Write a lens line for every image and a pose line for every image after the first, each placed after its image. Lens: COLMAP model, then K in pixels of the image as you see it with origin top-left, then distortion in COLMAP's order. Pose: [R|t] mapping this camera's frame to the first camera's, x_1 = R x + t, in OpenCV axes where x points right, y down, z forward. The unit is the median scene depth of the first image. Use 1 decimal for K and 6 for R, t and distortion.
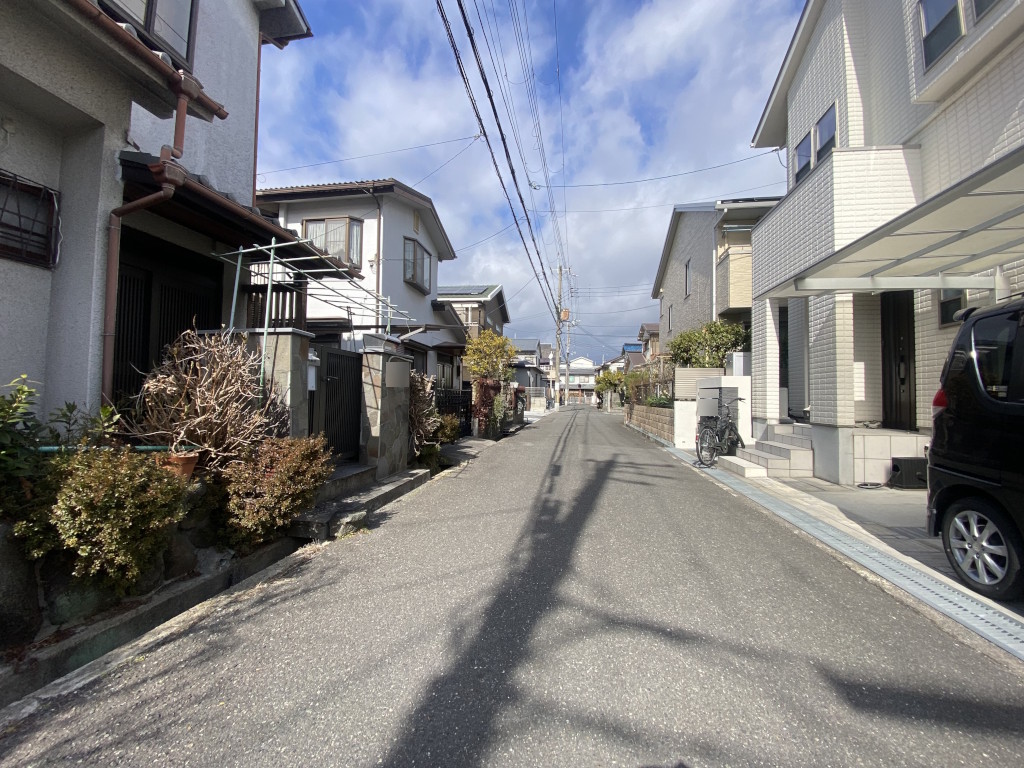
lens RADIAL K [[411.4, 0, 512.0], [0, 411.4, 384.0], [0, 0, 1]] dist [0.011802, -0.016970]
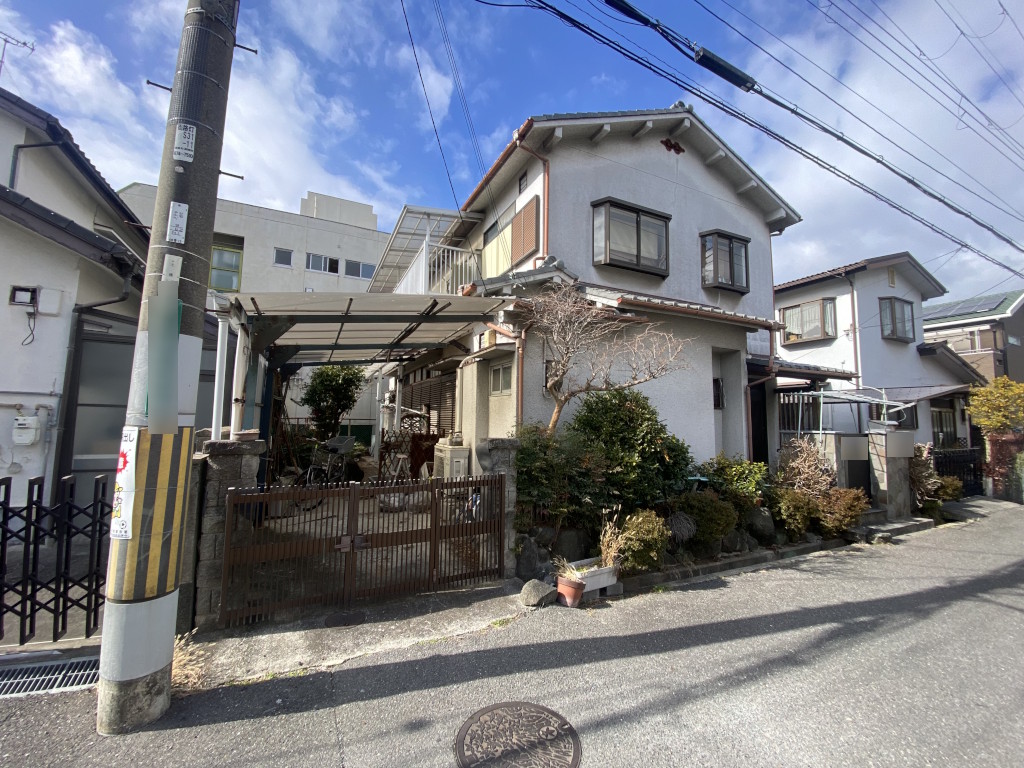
lens RADIAL K [[423.8, 0, 508.8], [0, 423.8, 385.6], [0, 0, 1]] dist [0.012735, -0.017888]
pose [[0.570492, -0.073241, -0.818031, 0.178370], [0.016693, 0.996844, -0.077609, -0.155145], [0.821134, 0.030620, 0.569914, -1.013577]]
